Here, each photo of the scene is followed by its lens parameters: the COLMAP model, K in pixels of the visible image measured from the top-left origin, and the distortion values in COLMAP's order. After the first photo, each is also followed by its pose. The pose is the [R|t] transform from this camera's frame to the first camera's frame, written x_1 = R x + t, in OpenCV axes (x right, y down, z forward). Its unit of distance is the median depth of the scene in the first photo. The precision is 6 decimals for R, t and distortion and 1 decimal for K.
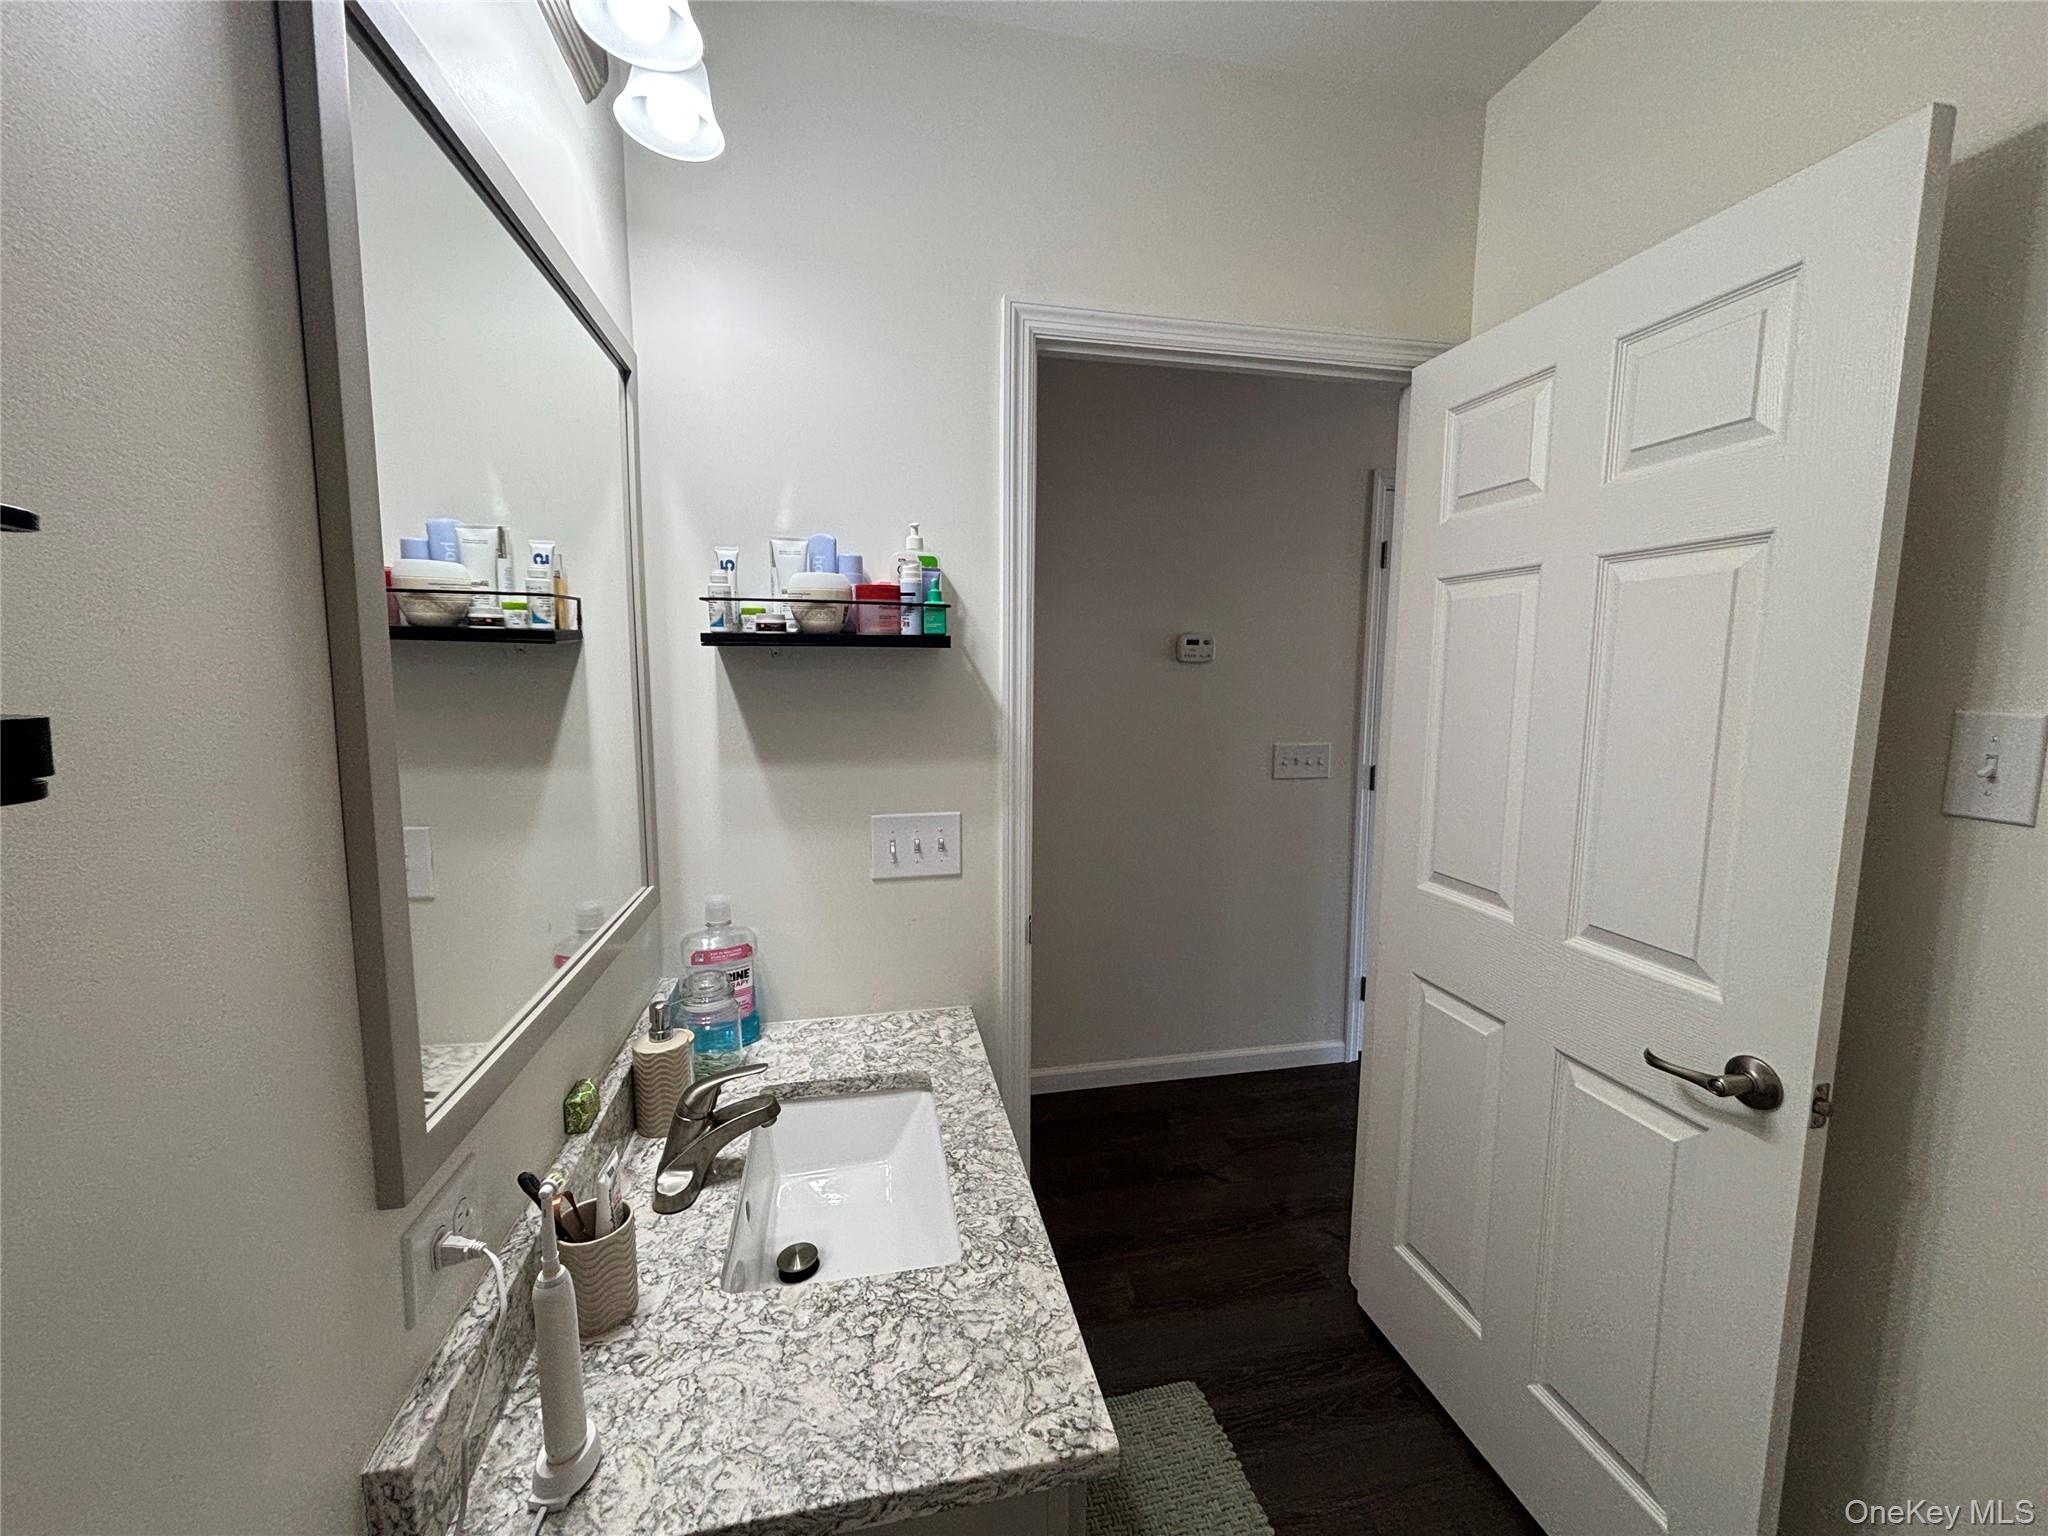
lens RADIAL K [[823.5, 0, 1021.0], [0, 823.5, 762.6], [0, 0, 1]] dist [0.002091, -0.000887]
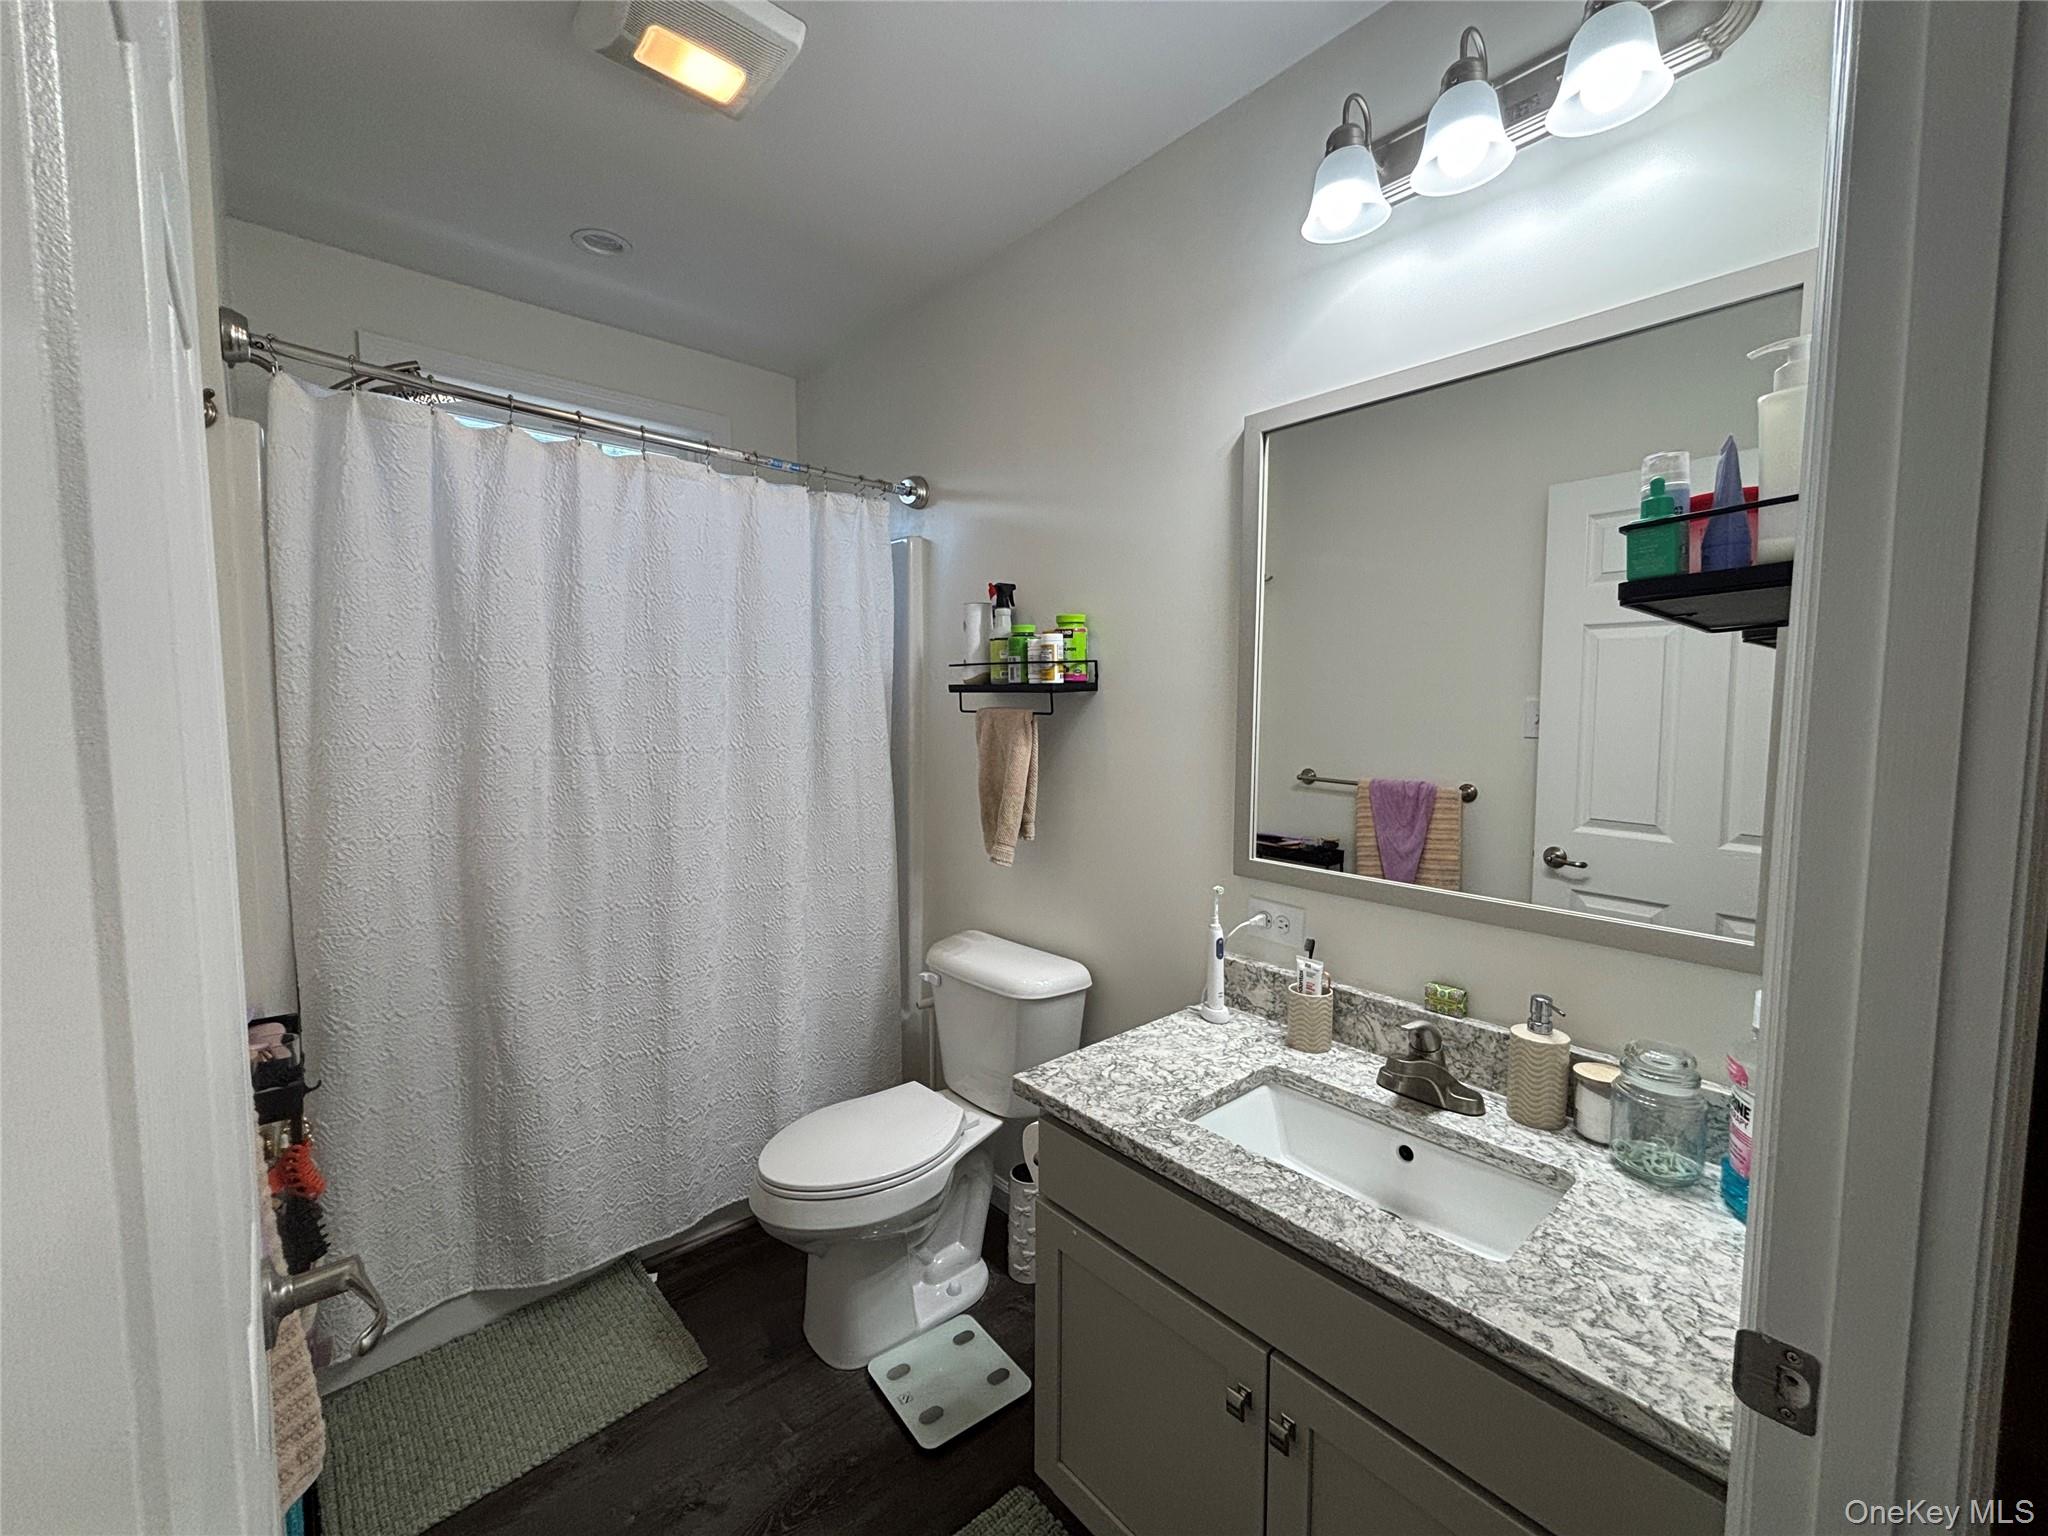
lens RADIAL K [[823.5, 0, 1021.0], [0, 823.5, 762.6], [0, 0, 1]] dist [0.002091, -0.000887]
pose [[-0.869531, 0.027933, -0.493089, 0.827692], [-0.064095, 0.983573, 0.168747, -0.163784], [0.489702, 0.178335, -0.853457, 2.029986]]
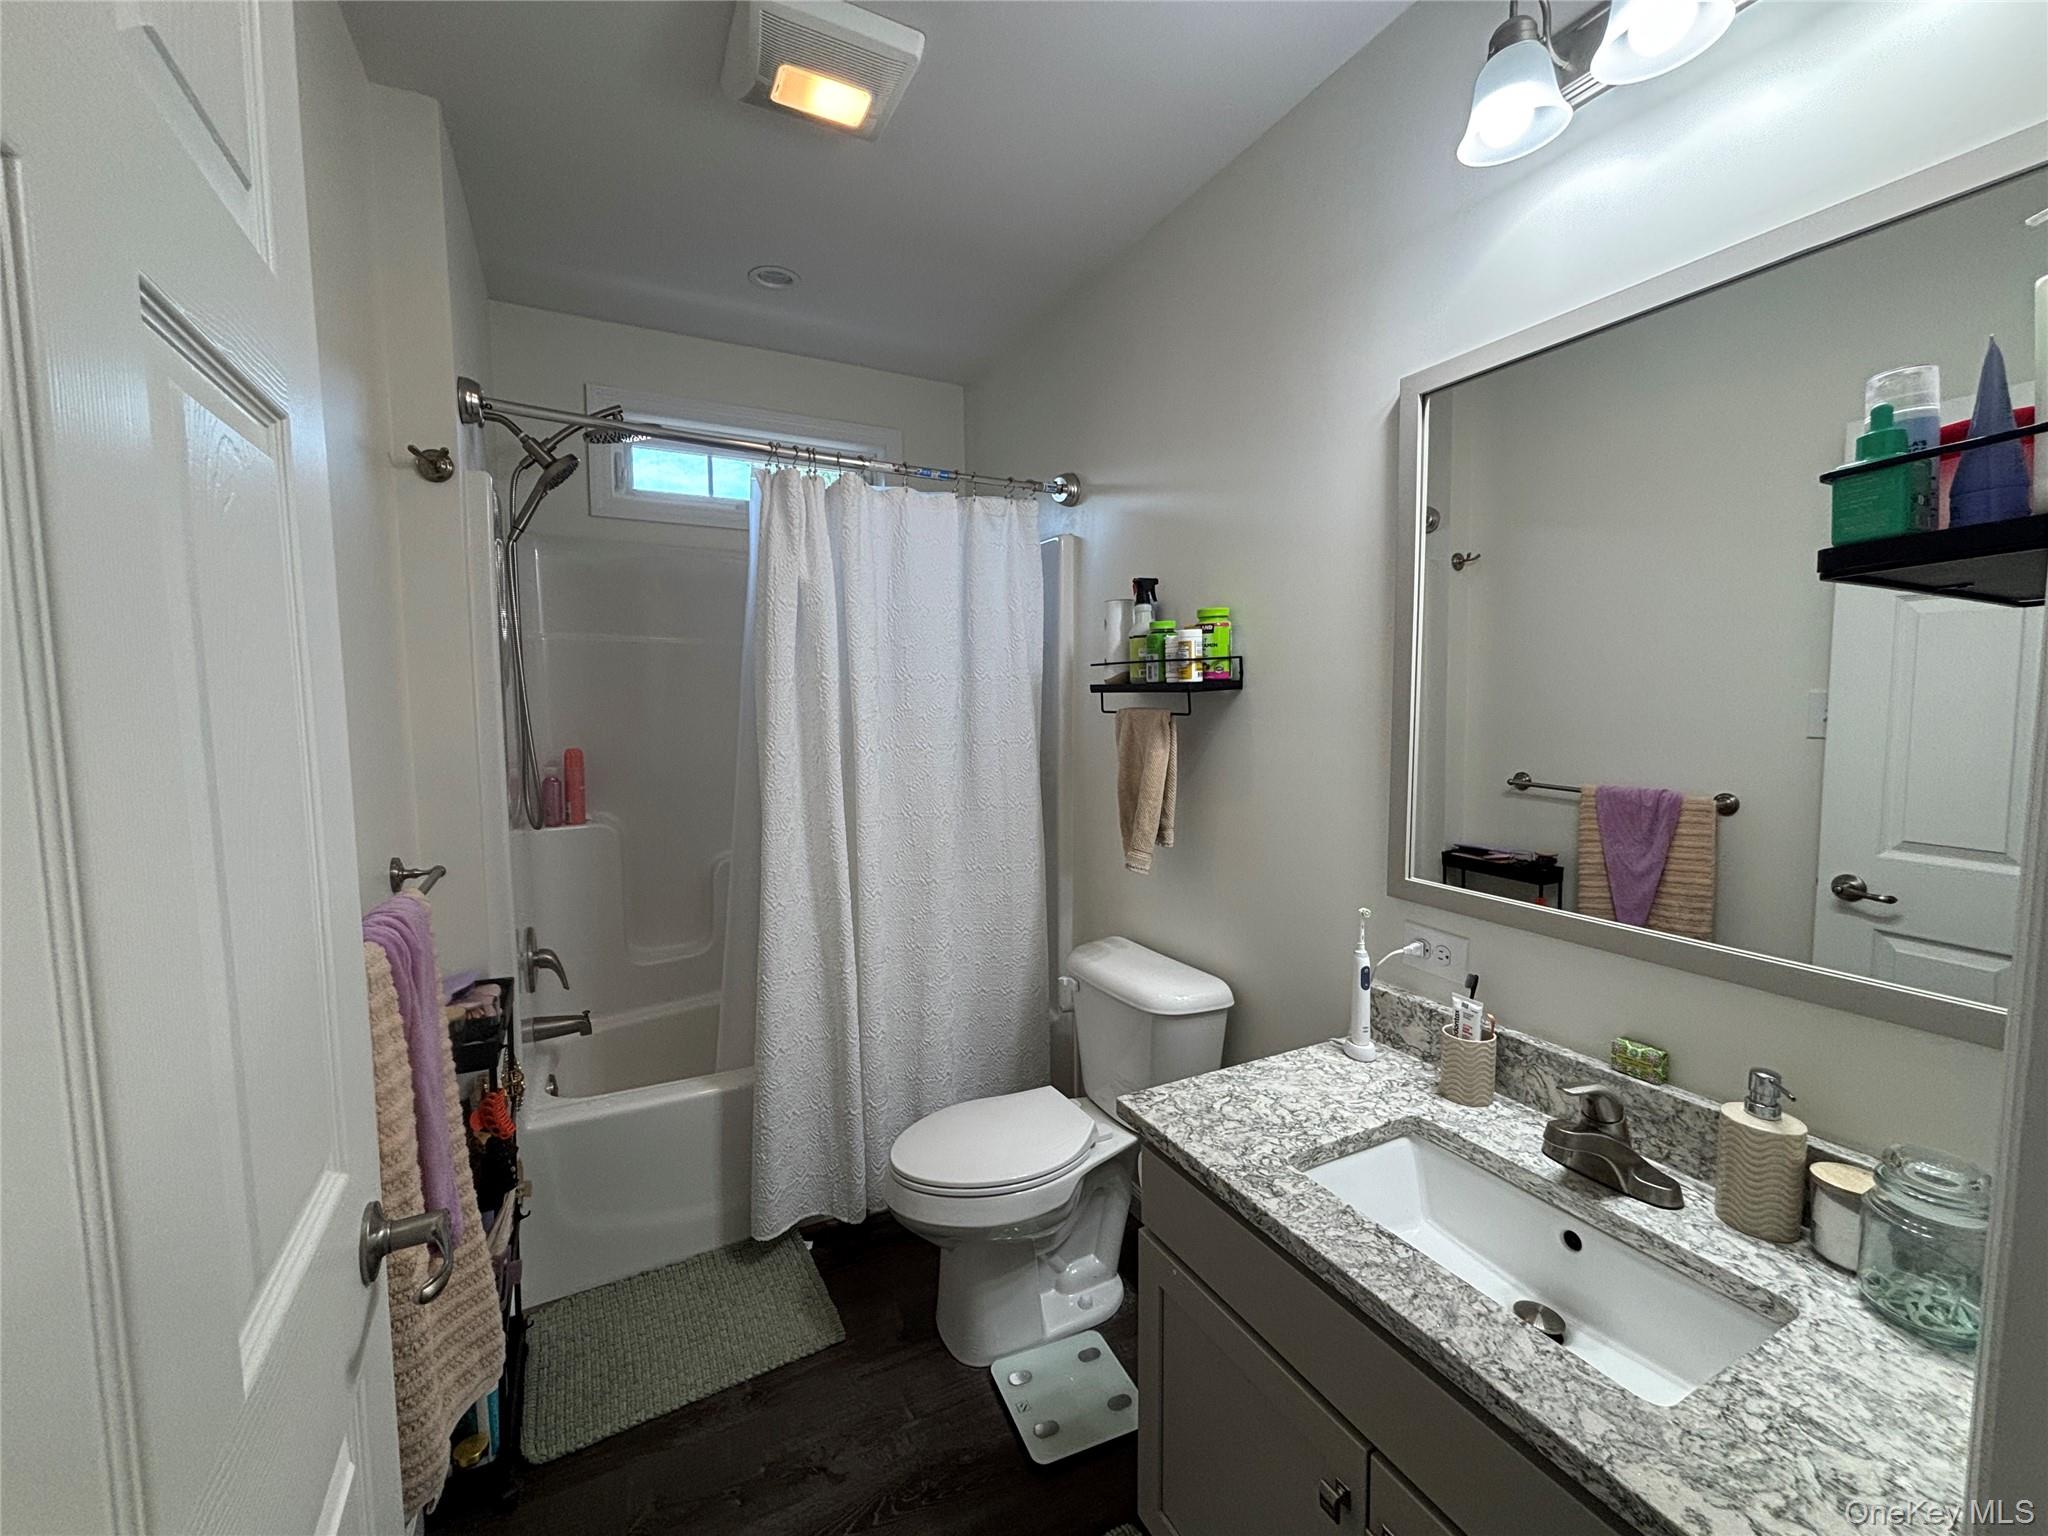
lens RADIAL K [[823.5, 0, 1021.0], [0, 823.5, 762.6], [0, 0, 1]] dist [0.002091, -0.000887]
pose [[-0.964102, 0.024253, -0.264422, 0.636226], [-0.026536, 0.982035, 0.186826, -0.183250], [0.264202, 0.187136, -0.946138, 2.046111]]
